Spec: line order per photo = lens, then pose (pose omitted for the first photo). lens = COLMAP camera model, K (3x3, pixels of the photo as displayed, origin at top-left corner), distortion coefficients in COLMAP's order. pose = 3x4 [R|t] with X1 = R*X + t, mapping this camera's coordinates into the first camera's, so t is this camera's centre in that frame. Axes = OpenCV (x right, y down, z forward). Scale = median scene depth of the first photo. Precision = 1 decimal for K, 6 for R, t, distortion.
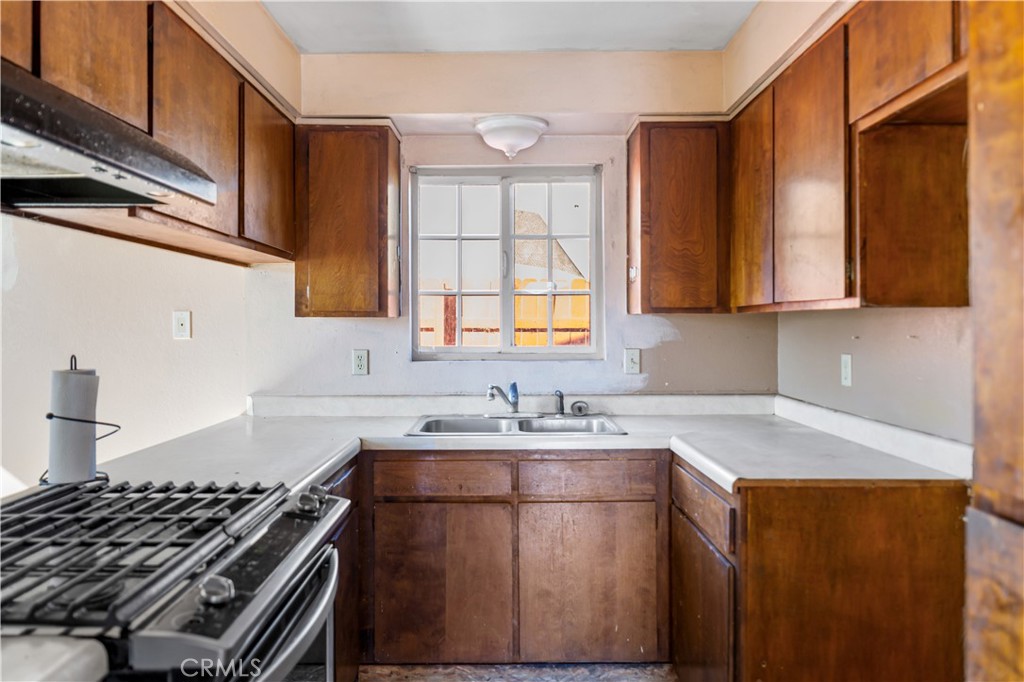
lens RADIAL K [[690.5, 0, 510.9], [0, 690.5, 356.8], [0, 0, 1]] dist [0.000085, -0.000079]
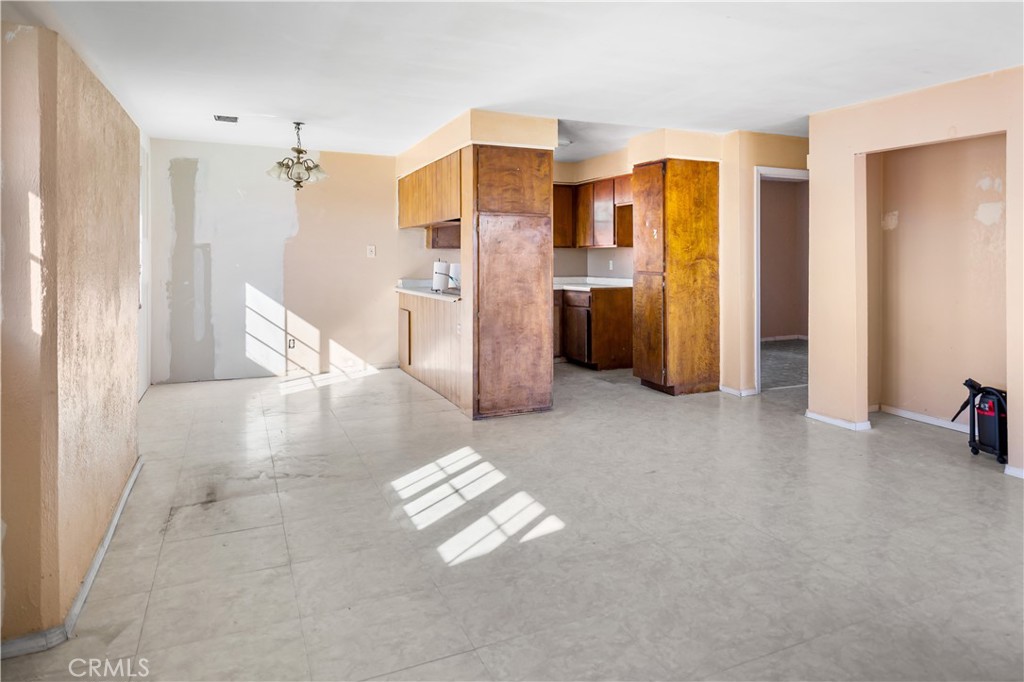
lens RADIAL K [[708.5, 0, 512.0], [0, 708.5, 341.0], [0, 0, 1]] dist [-0.000240, -0.000025]
pose [[0.935218, -0.037438, 0.352088, -1.632622], [0.014440, 0.997600, 0.067722, 0.198055], [-0.353778, -0.058251, 0.933514, -2.839923]]
